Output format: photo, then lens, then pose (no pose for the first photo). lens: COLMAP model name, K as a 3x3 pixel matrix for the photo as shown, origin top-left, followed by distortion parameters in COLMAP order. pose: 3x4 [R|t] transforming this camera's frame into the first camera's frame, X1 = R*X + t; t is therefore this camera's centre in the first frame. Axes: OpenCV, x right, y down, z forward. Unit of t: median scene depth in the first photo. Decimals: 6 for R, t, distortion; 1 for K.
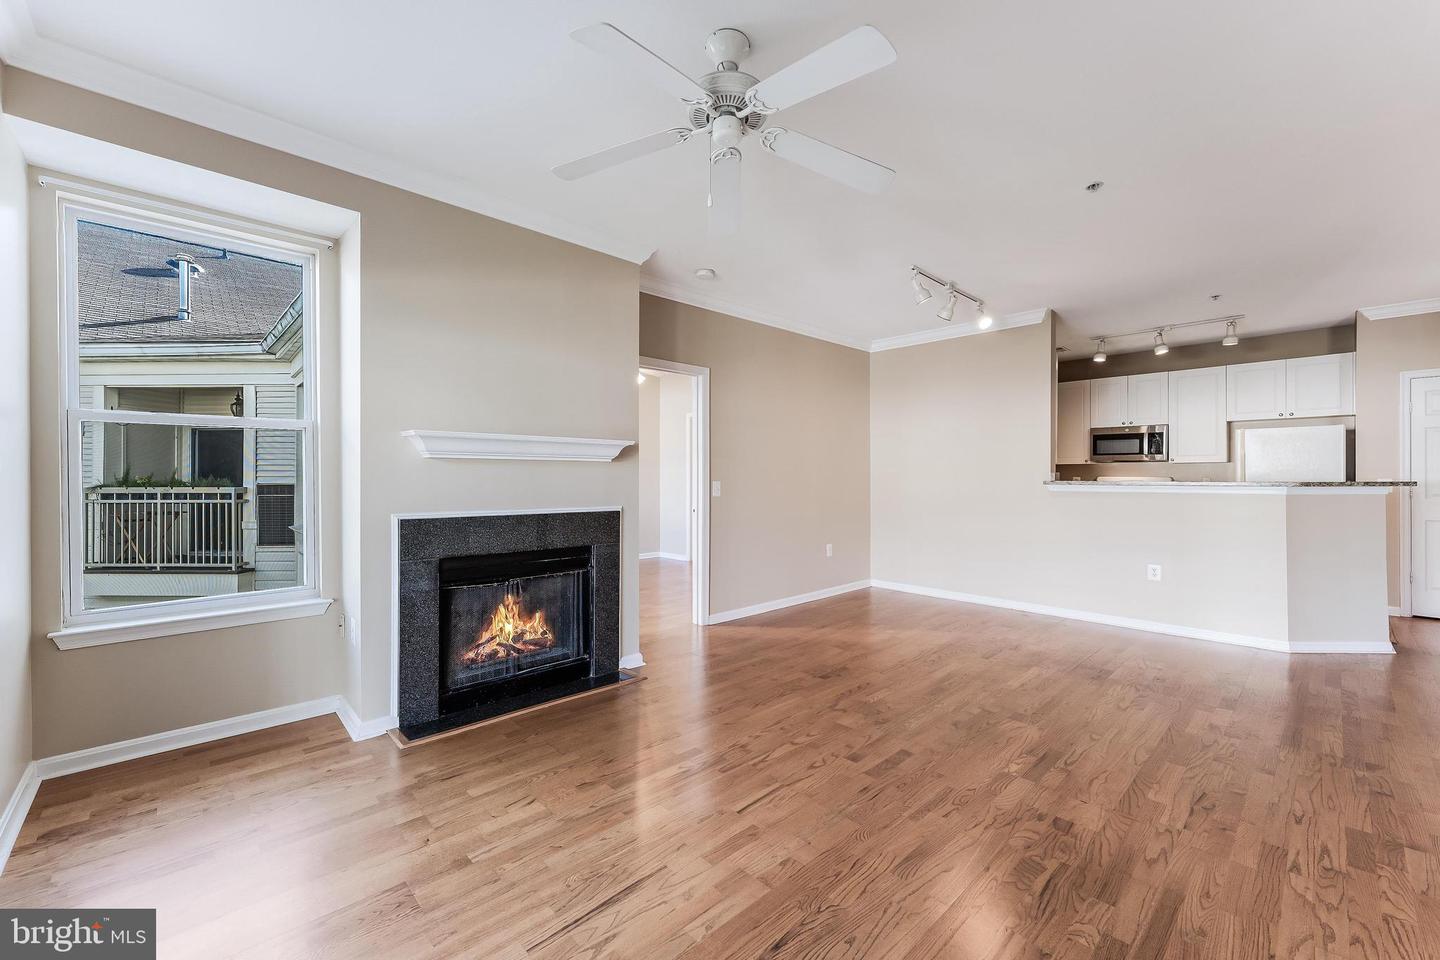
lens RADIAL K [[574.9, 0, 720.0], [0, 574.9, 480.0], [0, 0, 1]] dist [0.002602, 0.000077]
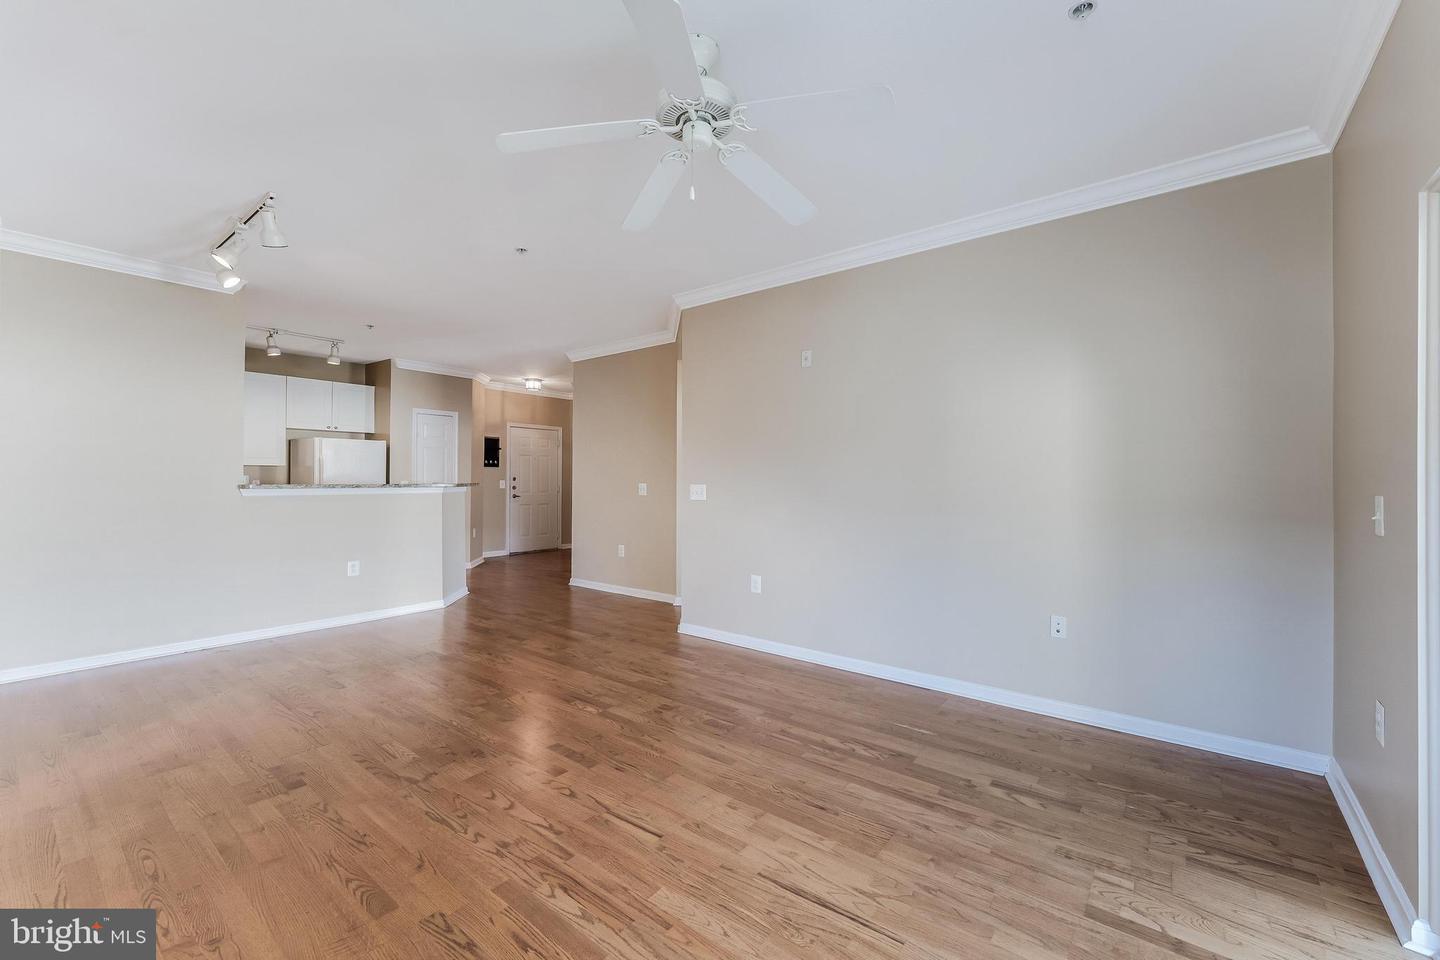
lens RADIAL K [[579.3, 0, 725.2], [0, 579.3, 477.1], [0, 0, 1]] dist [0.002095, -0.000100]
pose [[-0.146445, 0.003912, 0.989211, -0.725476], [0.003595, 0.999988, -0.003423, -0.007799], [-0.989212, 0.003054, -0.146458, 0.806891]]
